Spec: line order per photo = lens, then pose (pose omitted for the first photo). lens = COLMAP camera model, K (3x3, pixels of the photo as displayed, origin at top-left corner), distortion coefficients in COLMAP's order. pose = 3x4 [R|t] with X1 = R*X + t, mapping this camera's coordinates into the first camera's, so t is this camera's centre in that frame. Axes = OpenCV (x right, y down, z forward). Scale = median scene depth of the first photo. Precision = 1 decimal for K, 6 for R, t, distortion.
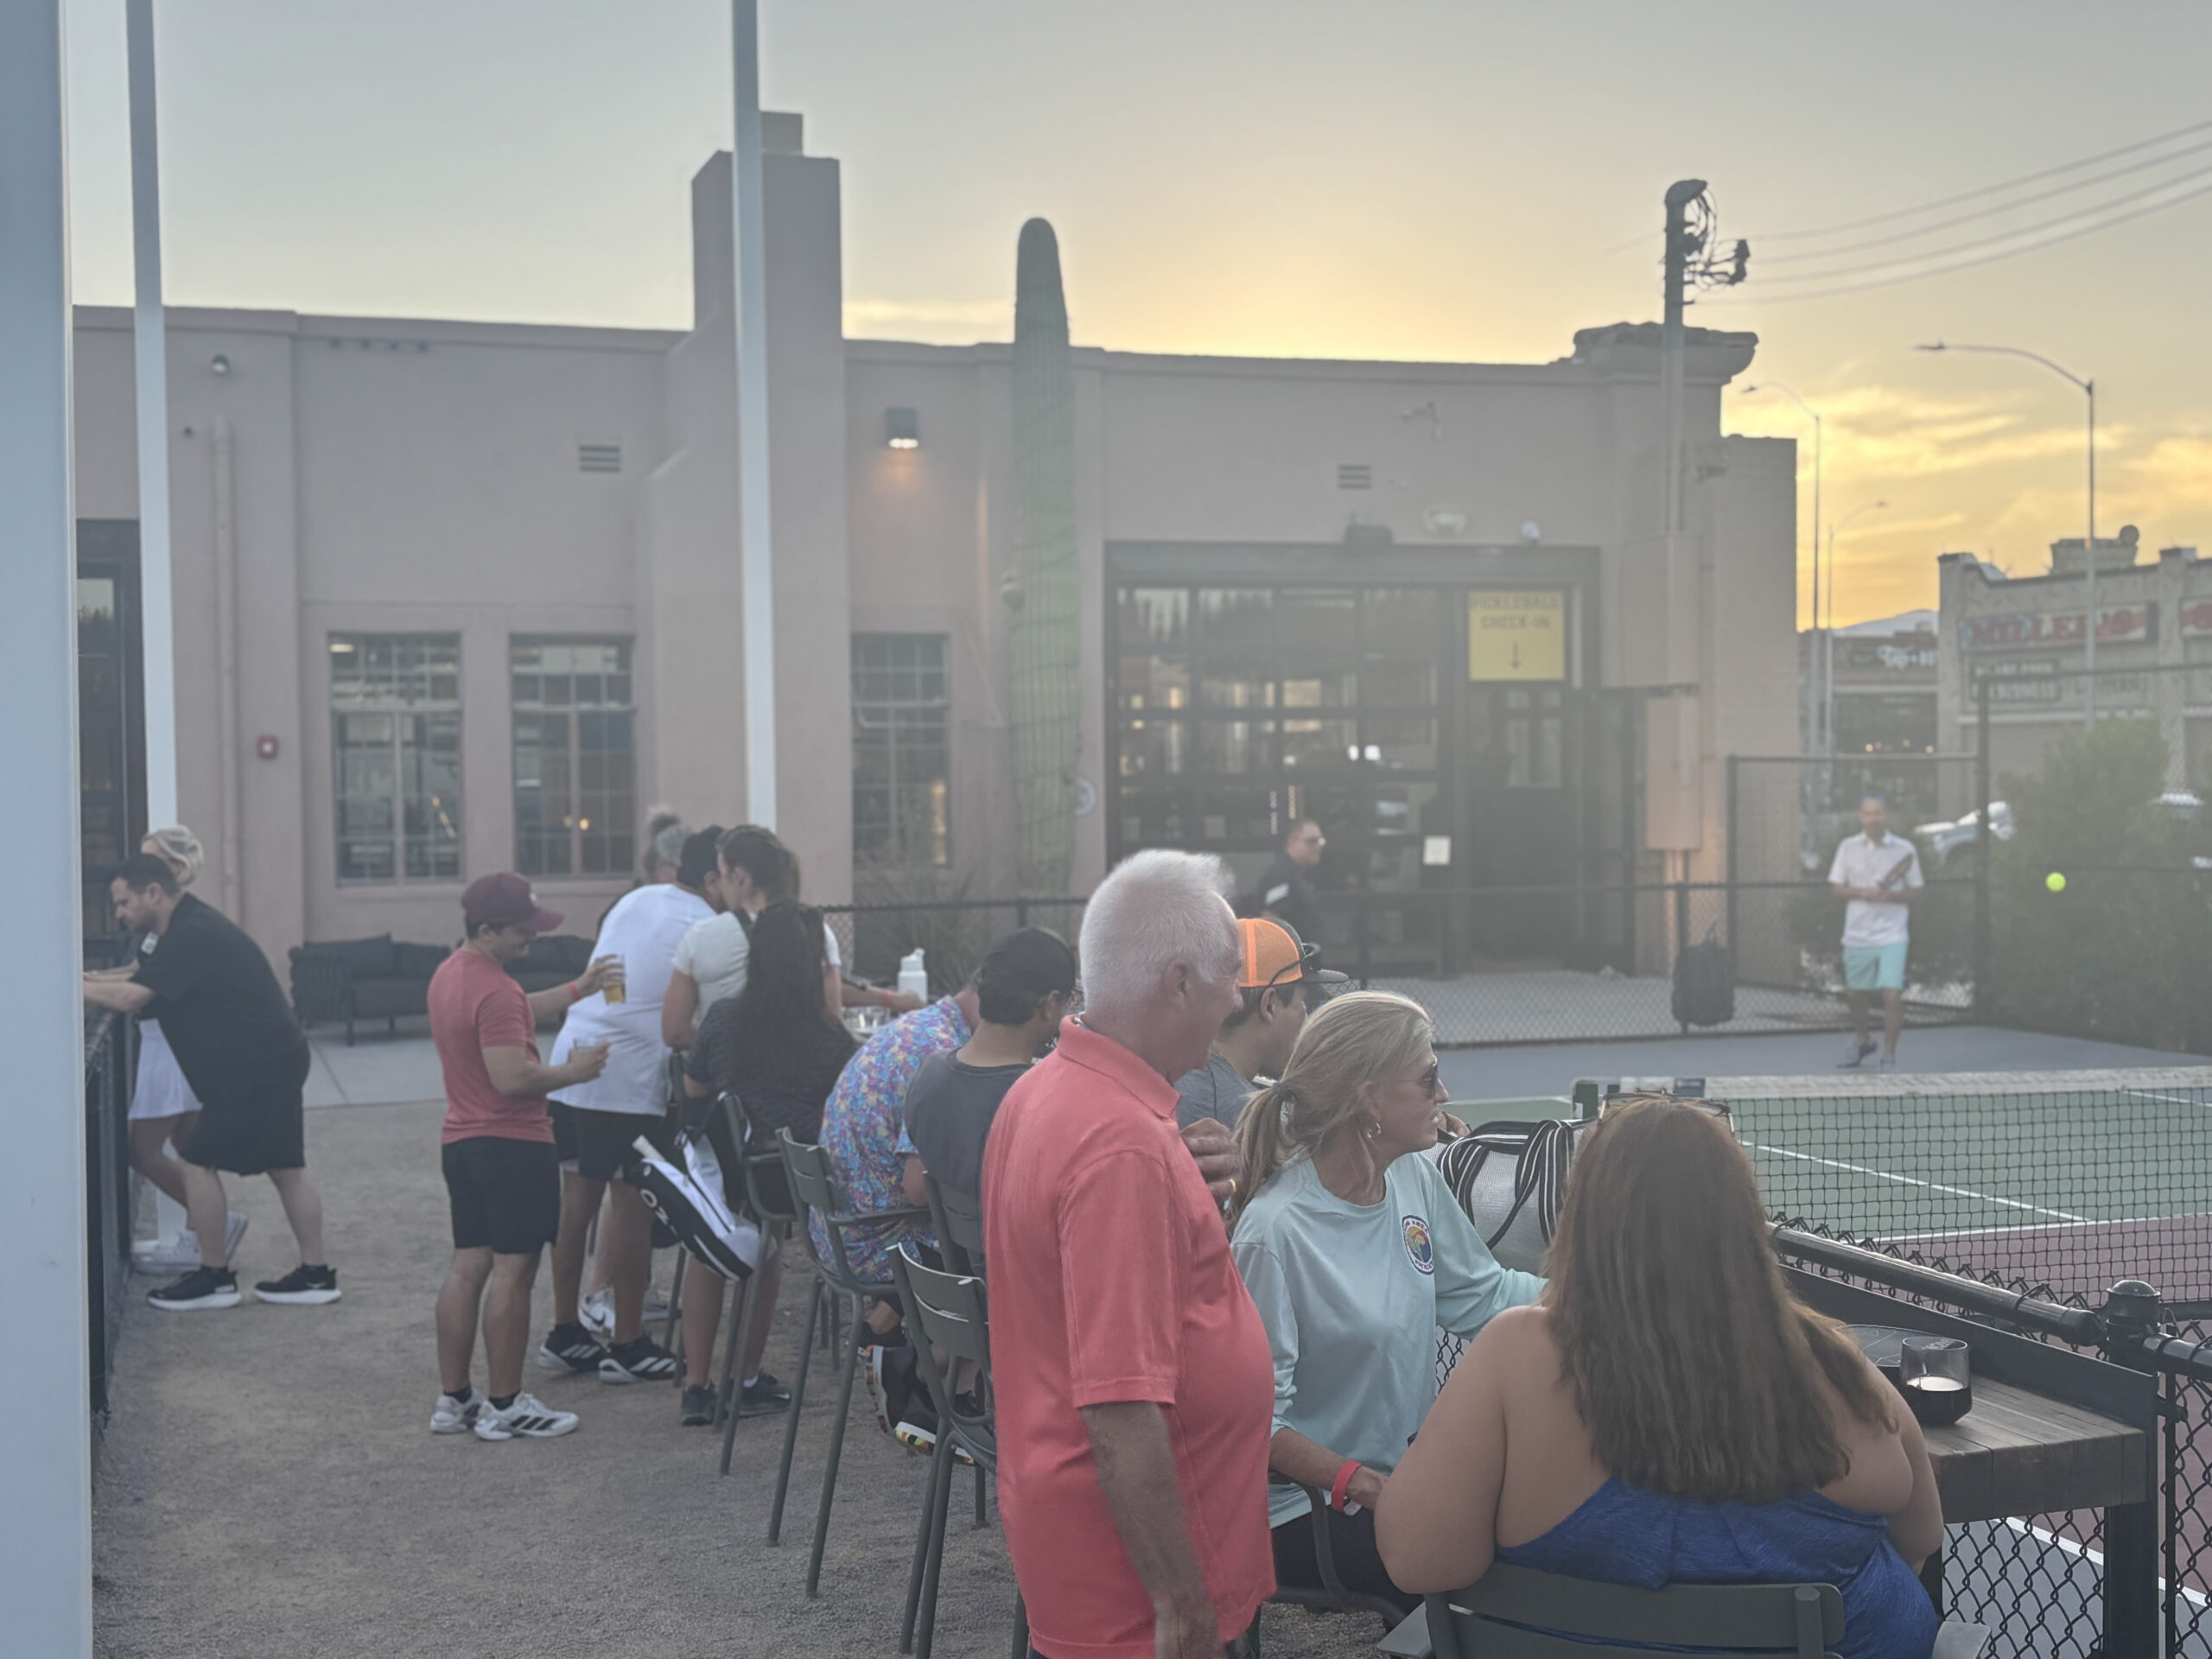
lens RADIAL K [[2627.6, 0, 1114.6], [0, 2627.6, 810.8], [0, 0, 1]] dist [0.025211, 0.000000]
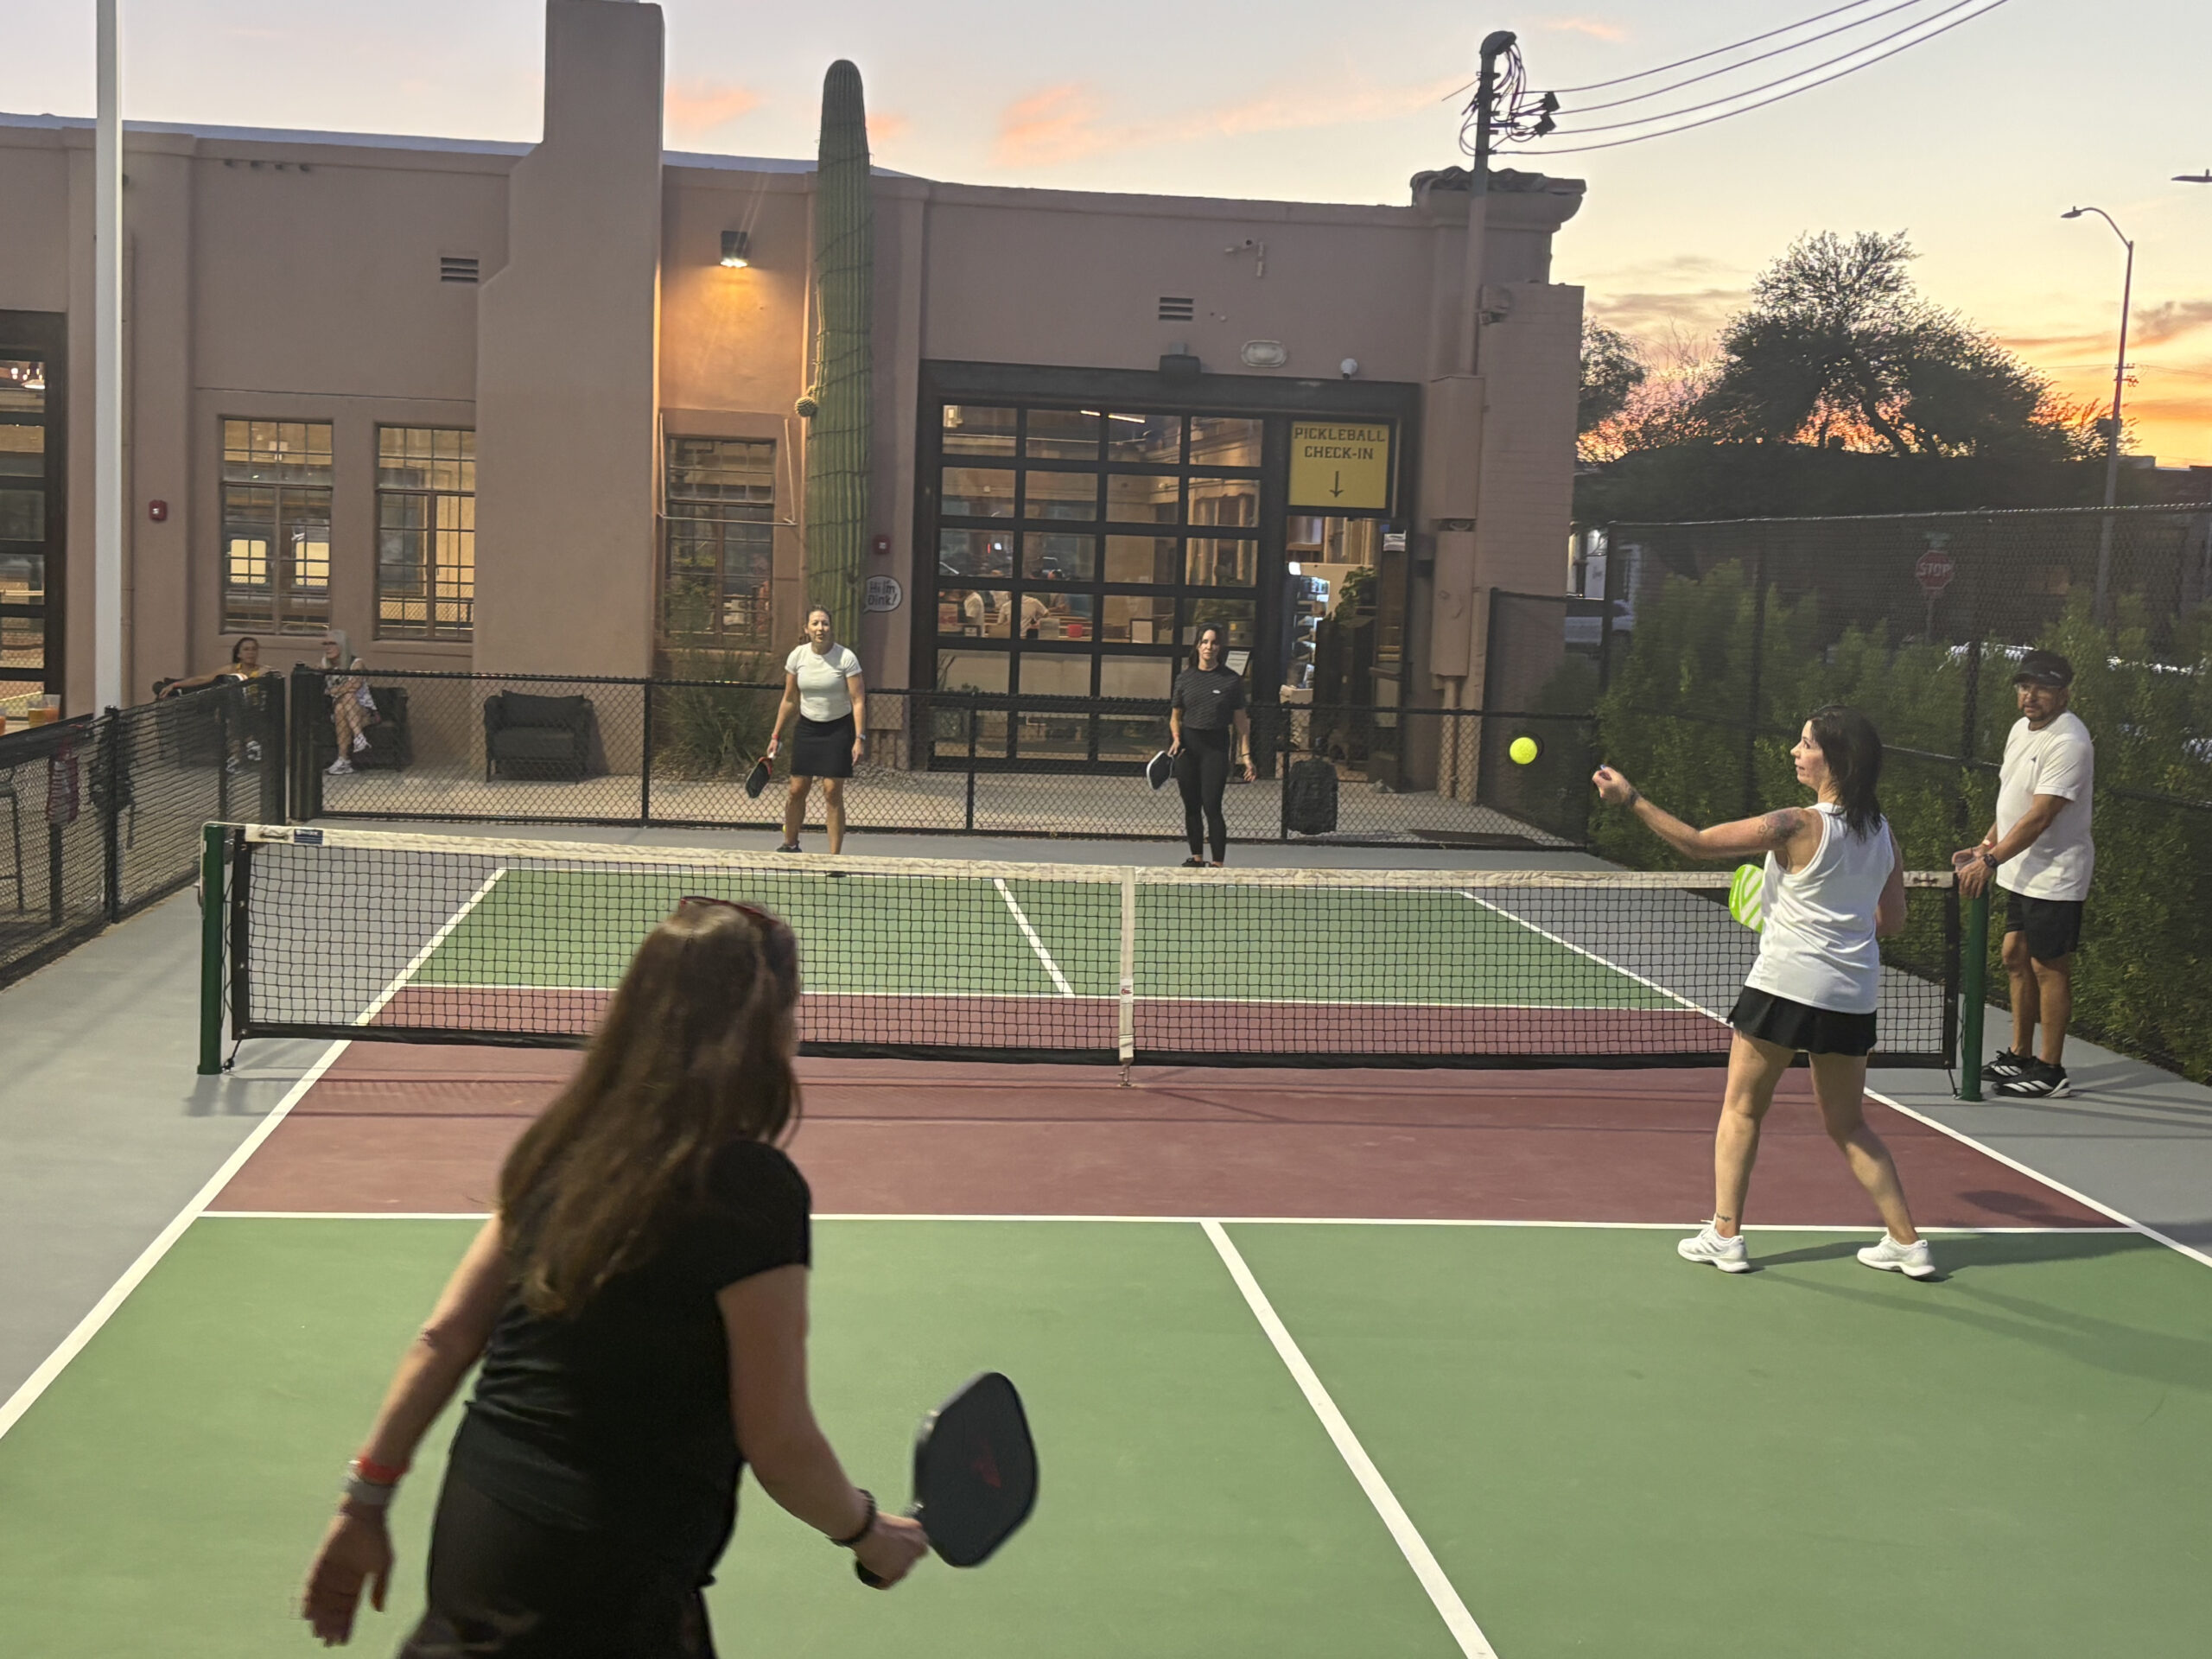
lens RADIAL K [[2627.6, 0, 1110.8], [0, 2627.6, 849.4], [0, 0, 1]] dist [0.025211, 0.000000]
pose [[0.981971, 0.073270, -0.174254, 0.272068], [-0.056346, 0.993374, 0.100164, -0.014233], [0.180438, -0.088540, 0.979593, -0.076040]]
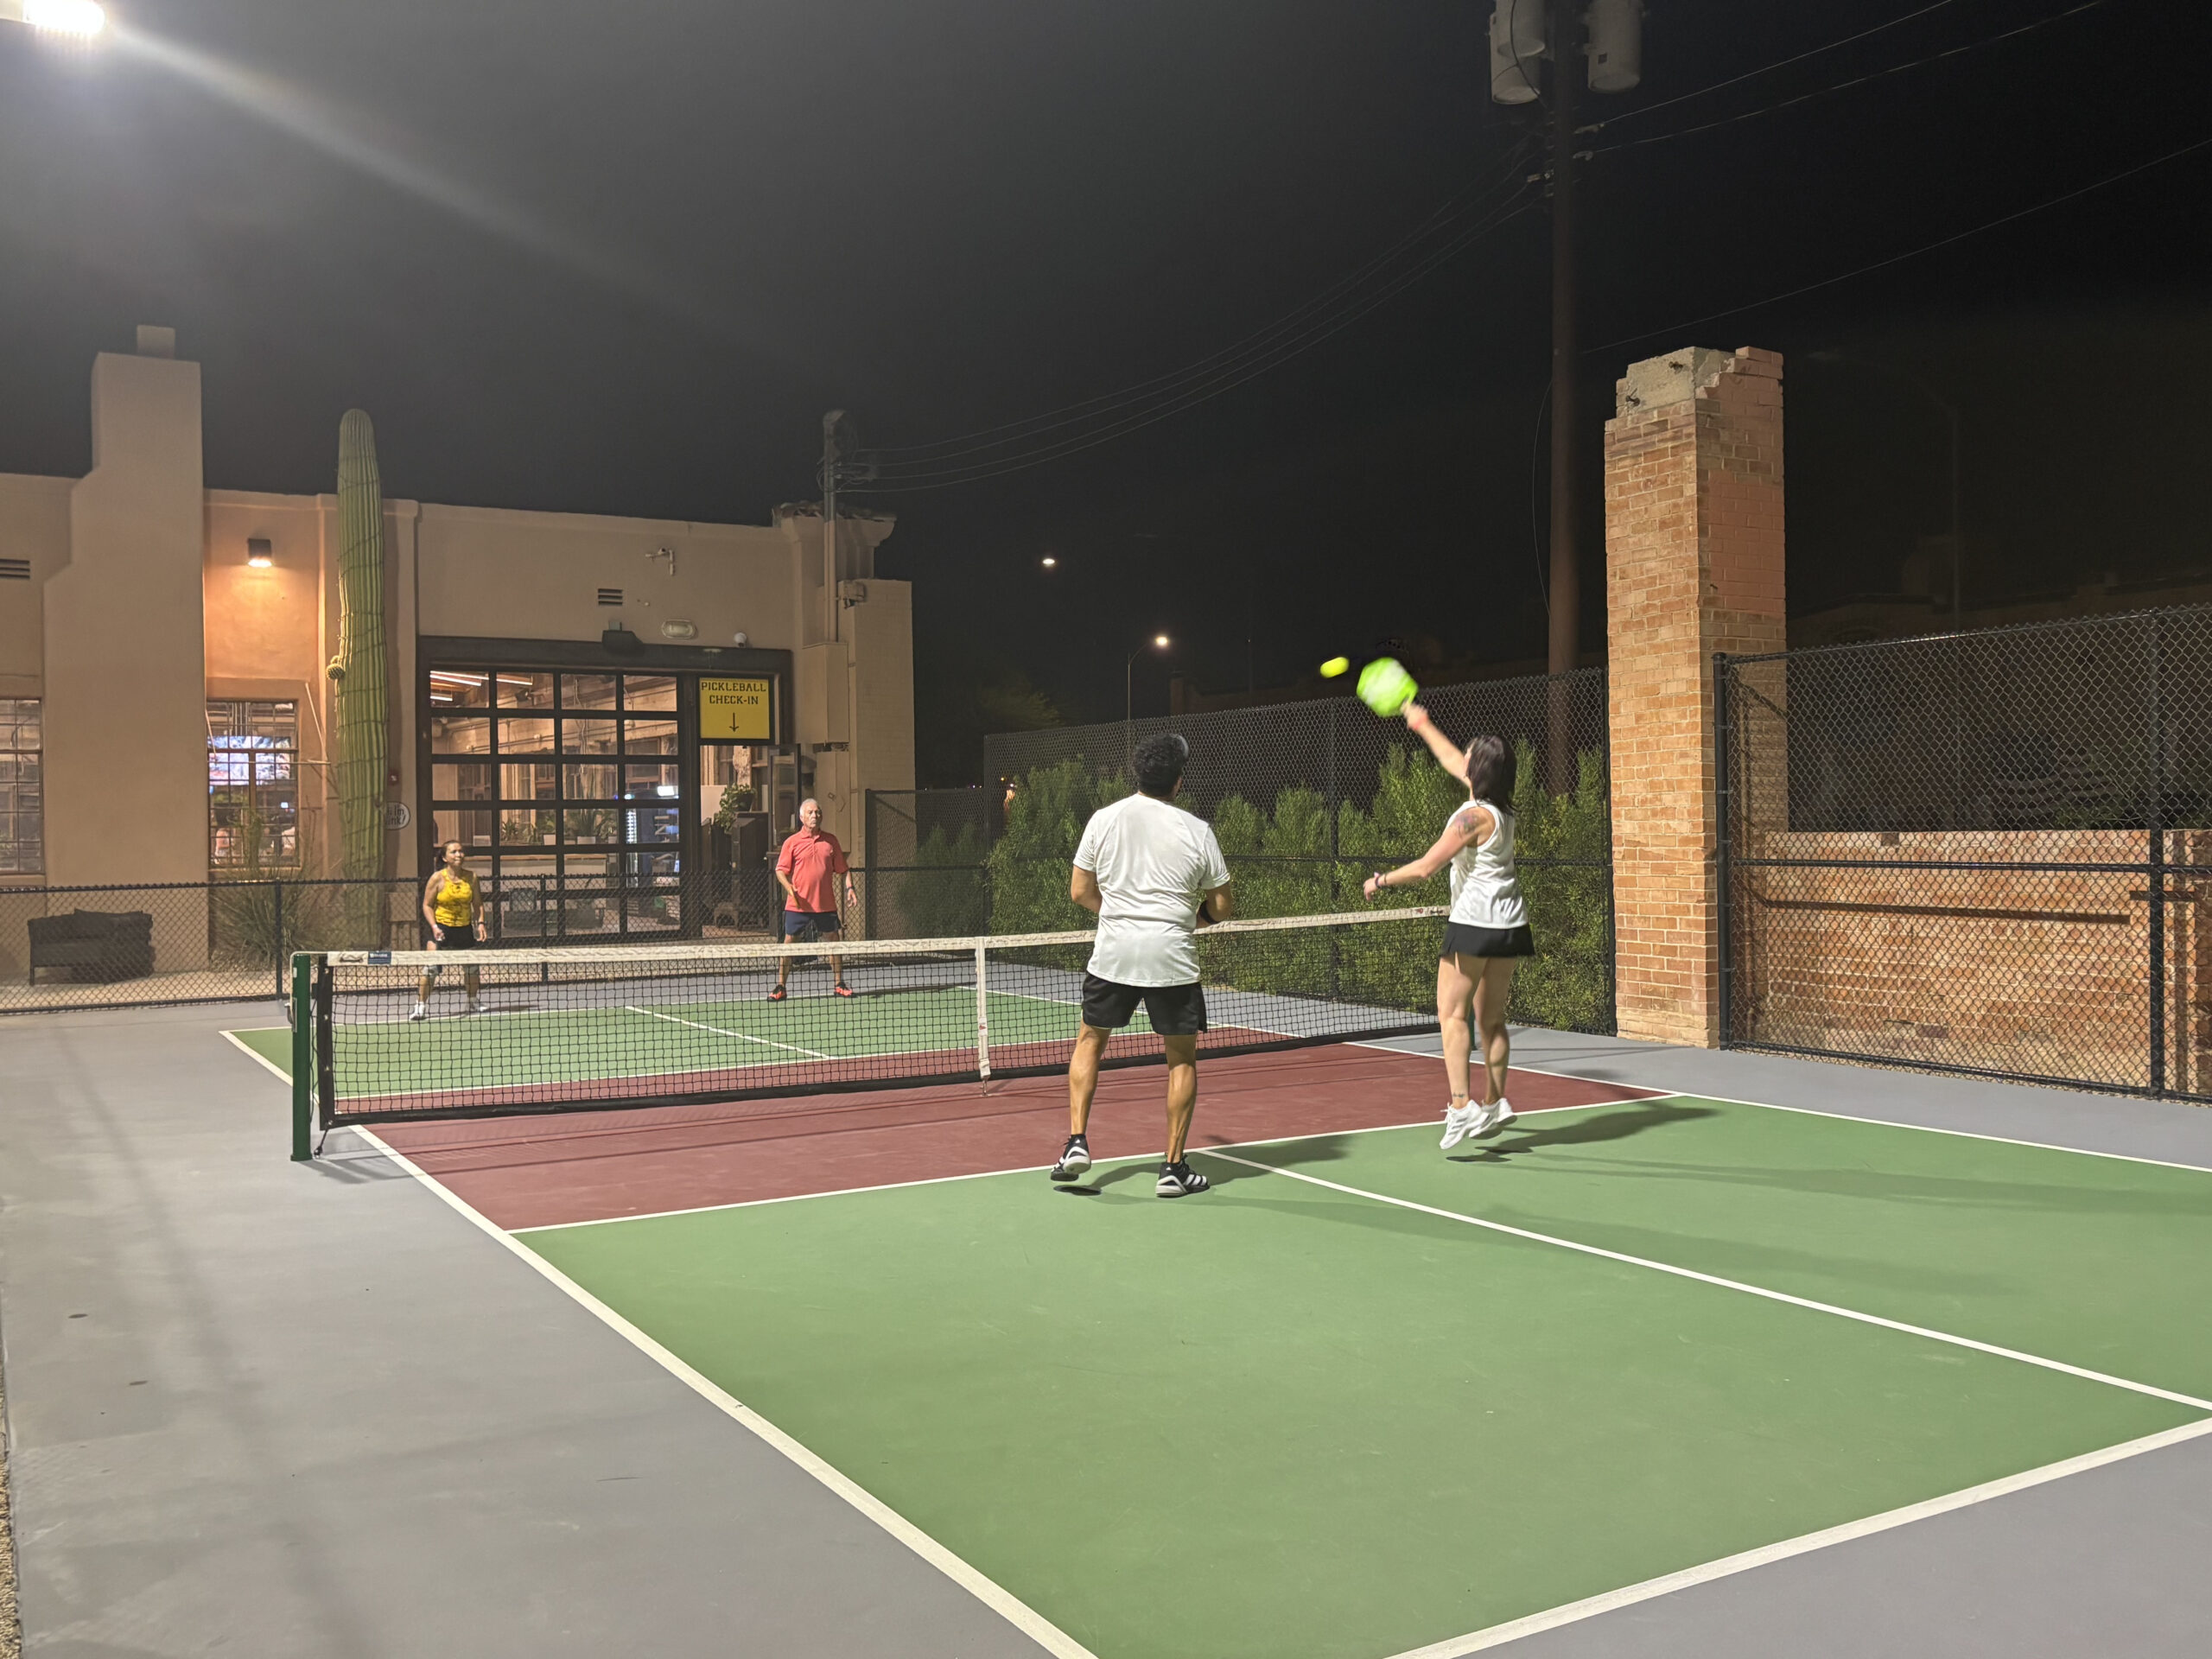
lens RADIAL K [[1887.8, 0, 1120.6], [0, 1887.8, 832.4], [0, 0, 1]] dist [-0.003241, -0.011845]
pose [[0.972986, 0.002863, 0.230846, 0.125334], [-0.001050, 0.999968, -0.007976, 0.011623], [-0.230861, 0.007519, 0.972958, -0.085672]]
